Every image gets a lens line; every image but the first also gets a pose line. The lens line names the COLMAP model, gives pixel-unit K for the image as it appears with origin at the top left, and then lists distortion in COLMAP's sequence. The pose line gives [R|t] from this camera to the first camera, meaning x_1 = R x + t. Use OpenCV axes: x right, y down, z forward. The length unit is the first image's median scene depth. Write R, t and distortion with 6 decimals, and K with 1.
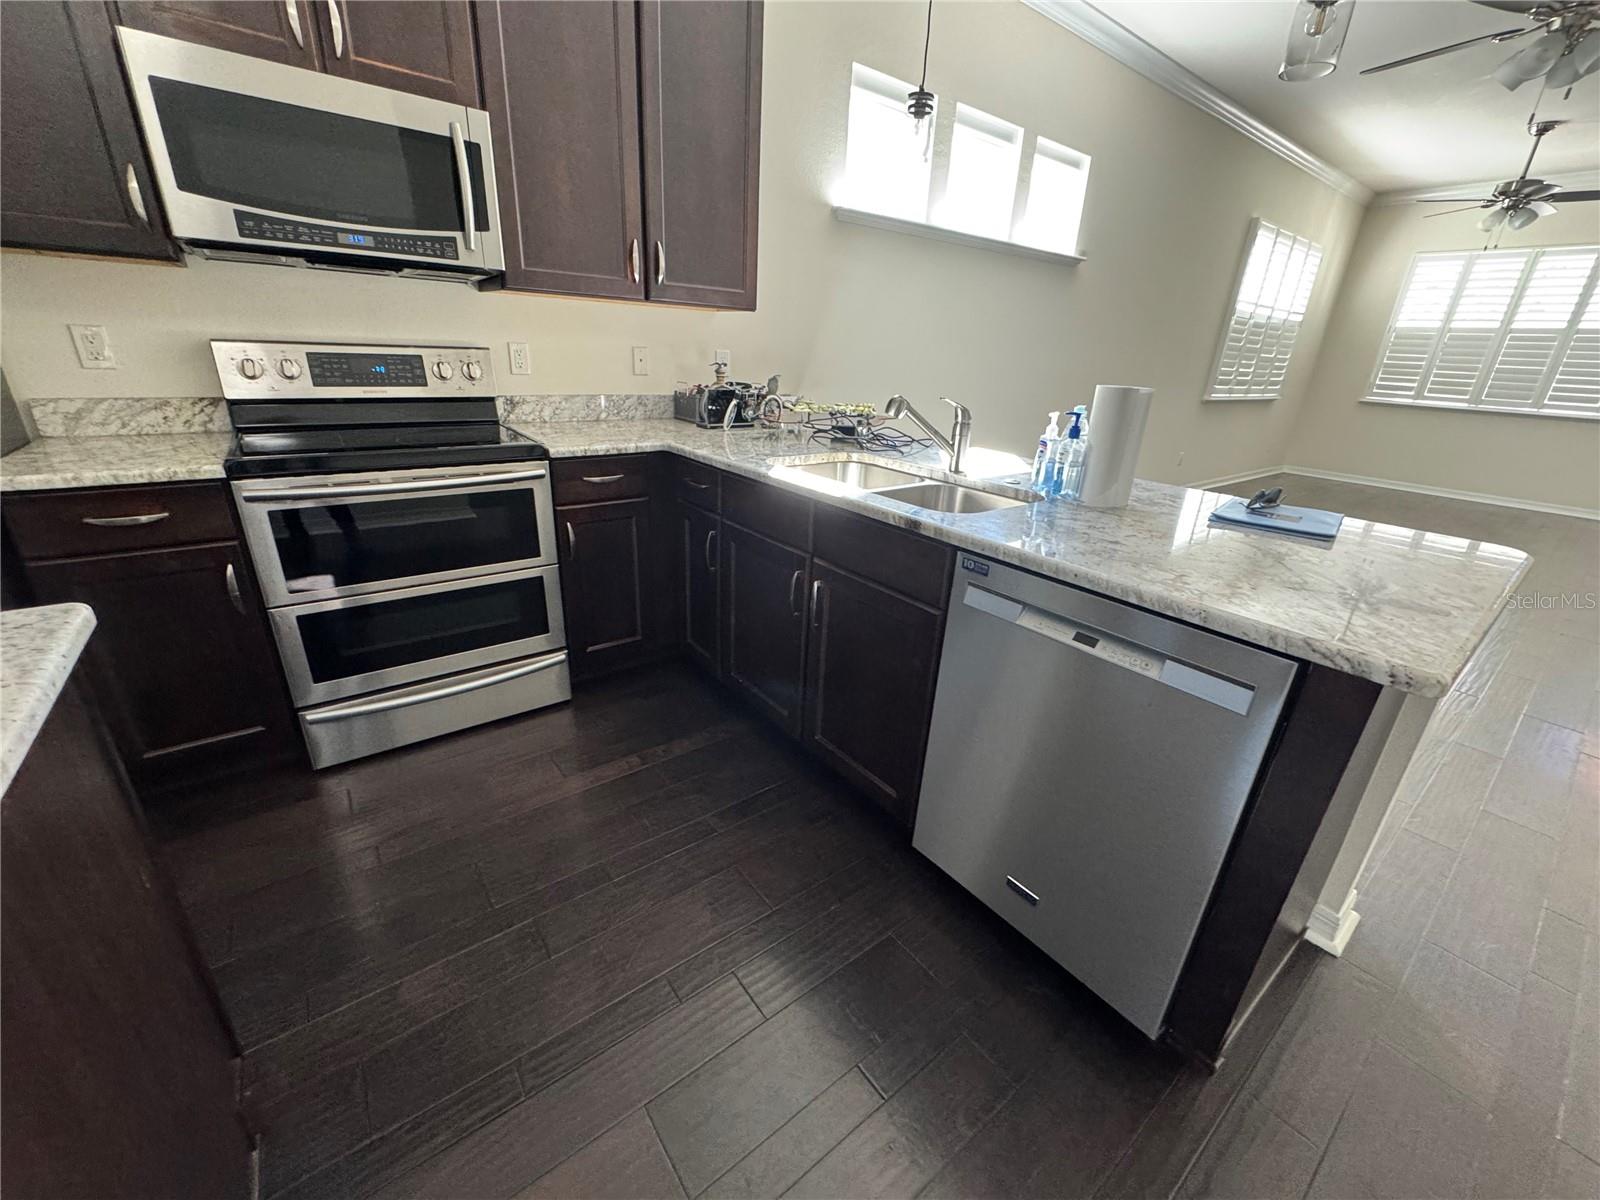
lens RADIAL K [[640.3, 0, 796.9], [0, 640.3, 597.7], [0, 0, 1]] dist [-0.000613, 0.000000]
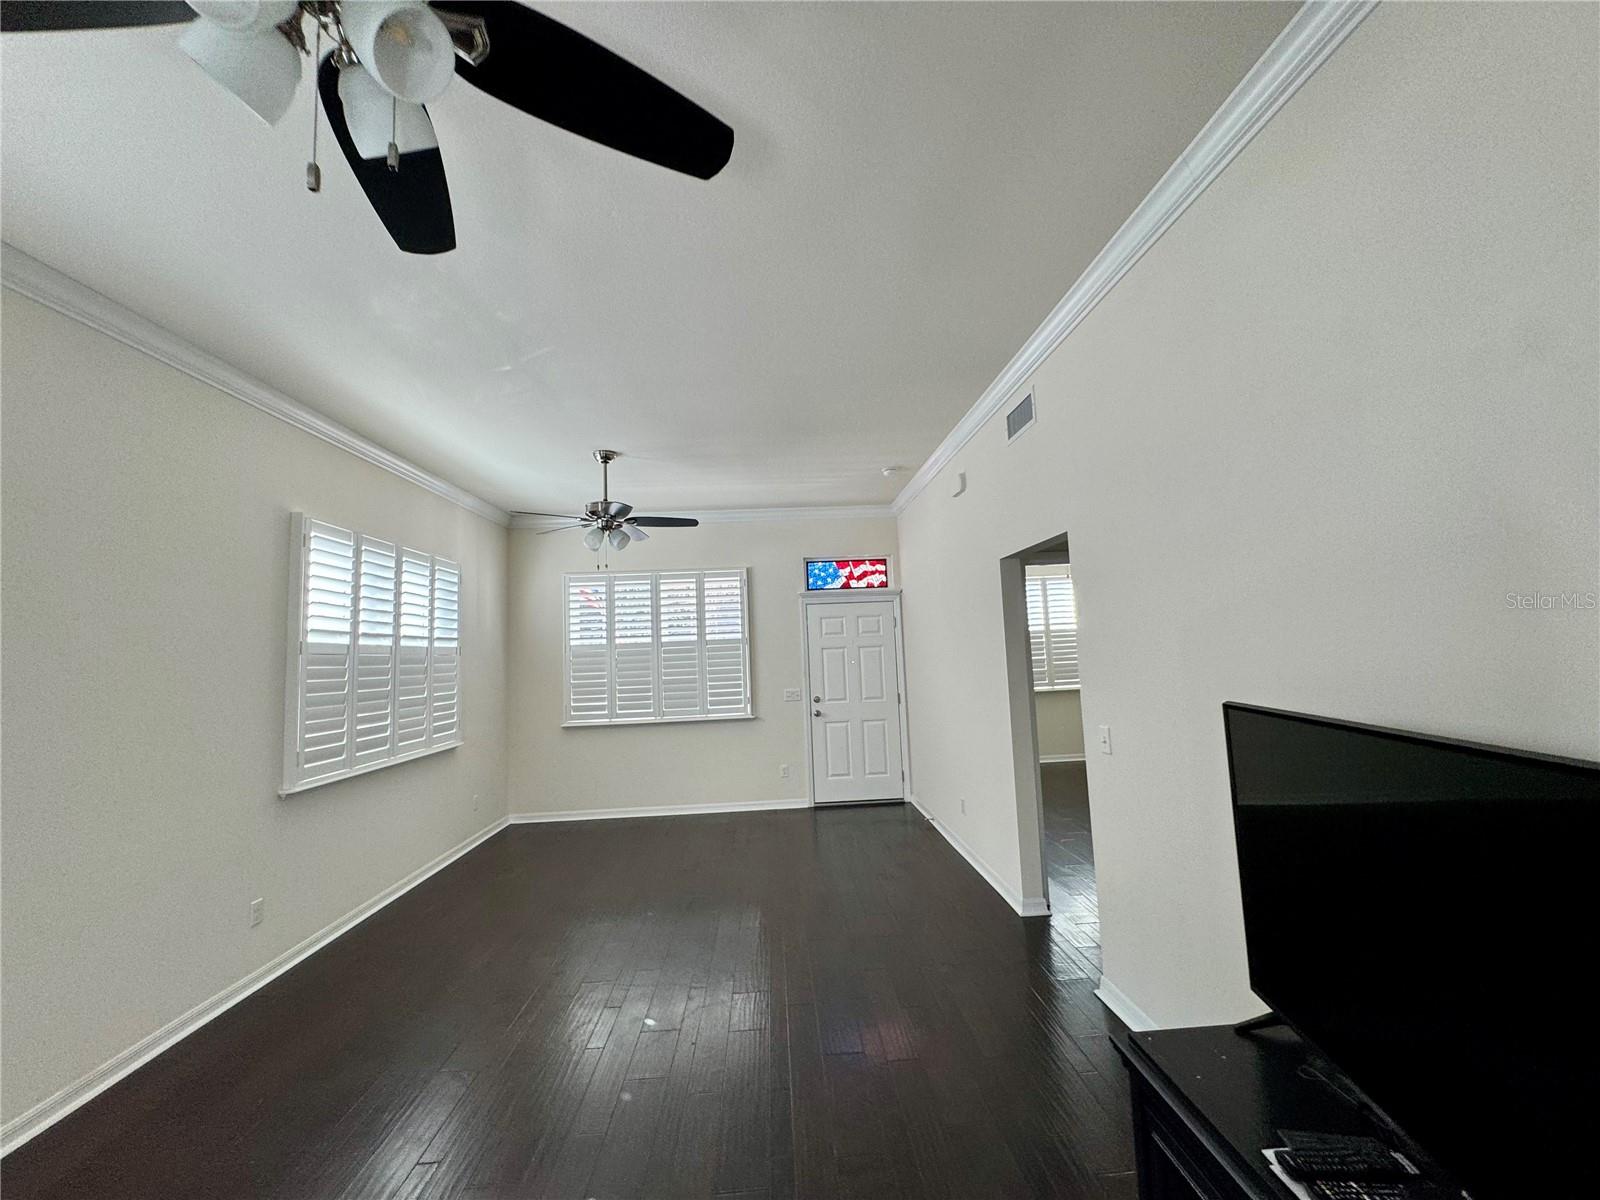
lens RADIAL K [[640.3, 0, 799.0], [0, 640.3, 597.0], [0, 0, 1]] dist [-0.000613, 0.000000]
pose [[0.570349, 0.001110, 0.821401, 0.402490], [0.366678, 0.894486, -0.255816, -0.144239], [-0.735016, 0.447094, 0.509763, 0.289865]]
